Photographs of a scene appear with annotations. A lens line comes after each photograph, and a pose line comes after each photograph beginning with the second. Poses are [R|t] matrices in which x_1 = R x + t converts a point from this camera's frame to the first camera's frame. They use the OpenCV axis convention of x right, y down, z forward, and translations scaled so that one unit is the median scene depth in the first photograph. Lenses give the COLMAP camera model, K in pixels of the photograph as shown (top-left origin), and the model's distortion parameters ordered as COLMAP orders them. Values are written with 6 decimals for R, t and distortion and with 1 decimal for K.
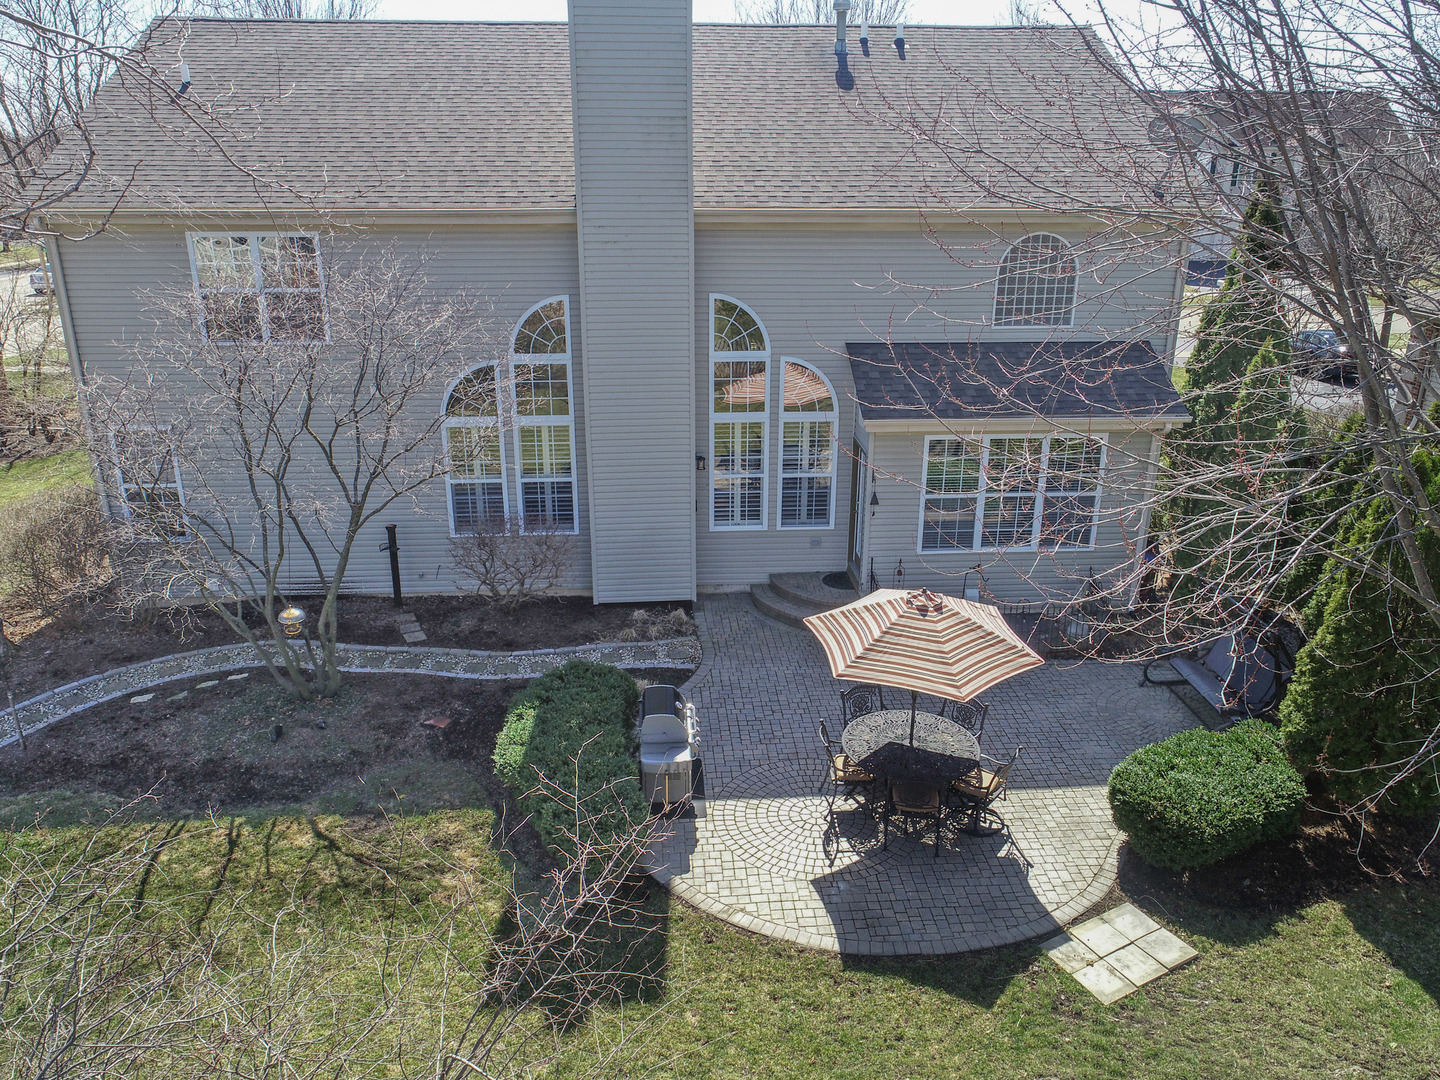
lens RADIAL K [[1111.5, 0, 720.0], [0, 1111.5, 540.0], [0, 0, 1]] dist [-0.004381, -0.001909]
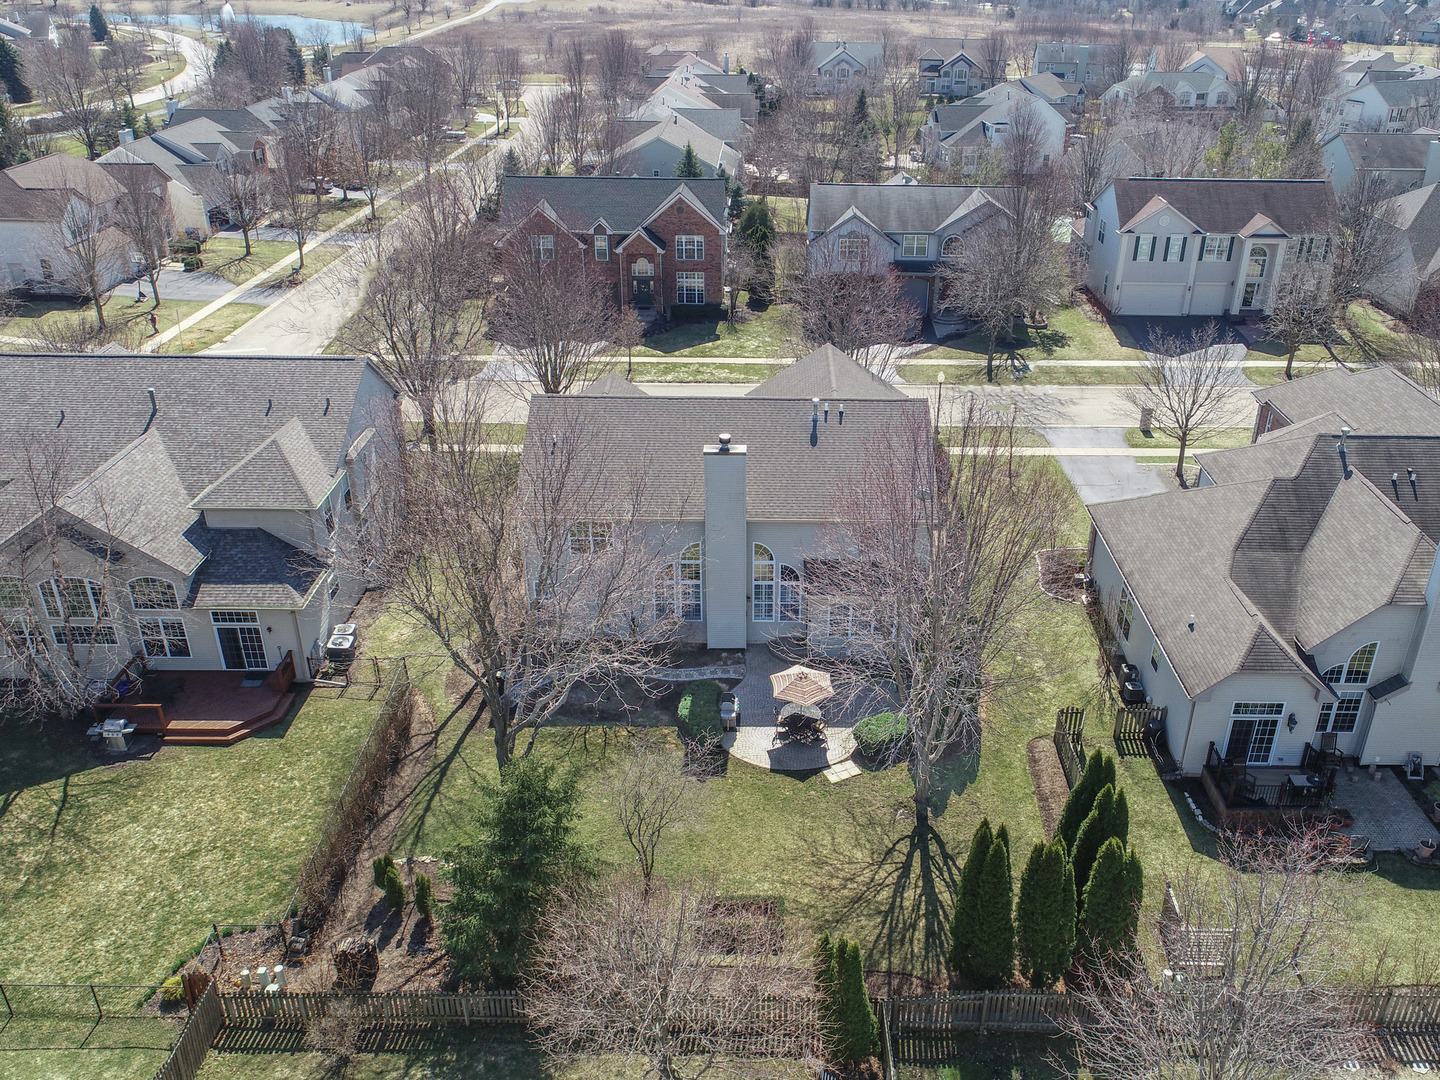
lens RADIAL K [[1111.5, 0, 720.0], [0, 1111.5, 540.0], [0, 0, 1]] dist [-0.004381, -0.001909]
pose [[0.995182, 0.030054, -0.093325, 0.232526], [-0.020828, 0.994939, 0.098300, -0.687978], [0.095807, -0.095883, 0.990771, -2.392129]]
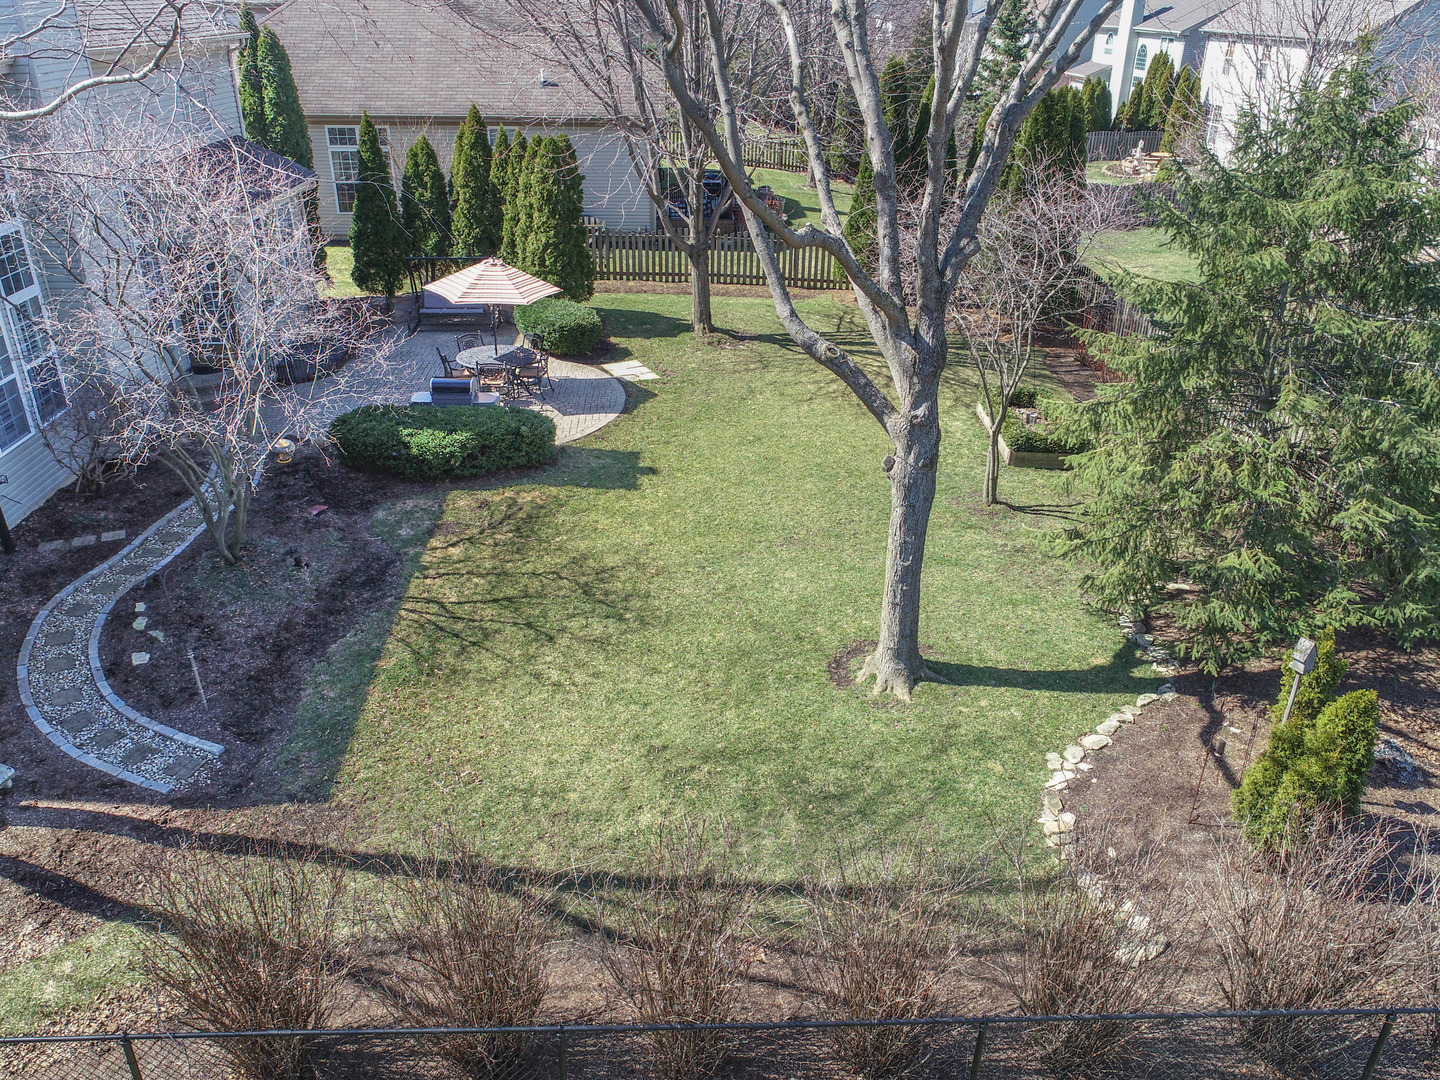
lens RADIAL K [[1111.5, 0, 720.0], [0, 1111.5, 540.0], [0, 0, 1]] dist [-0.004381, -0.001909]
pose [[0.023233, -0.448237, 0.893613, -1.498357], [0.338250, 0.844662, 0.414889, -0.172714], [-0.940769, 0.292626, 0.171240, 0.471468]]
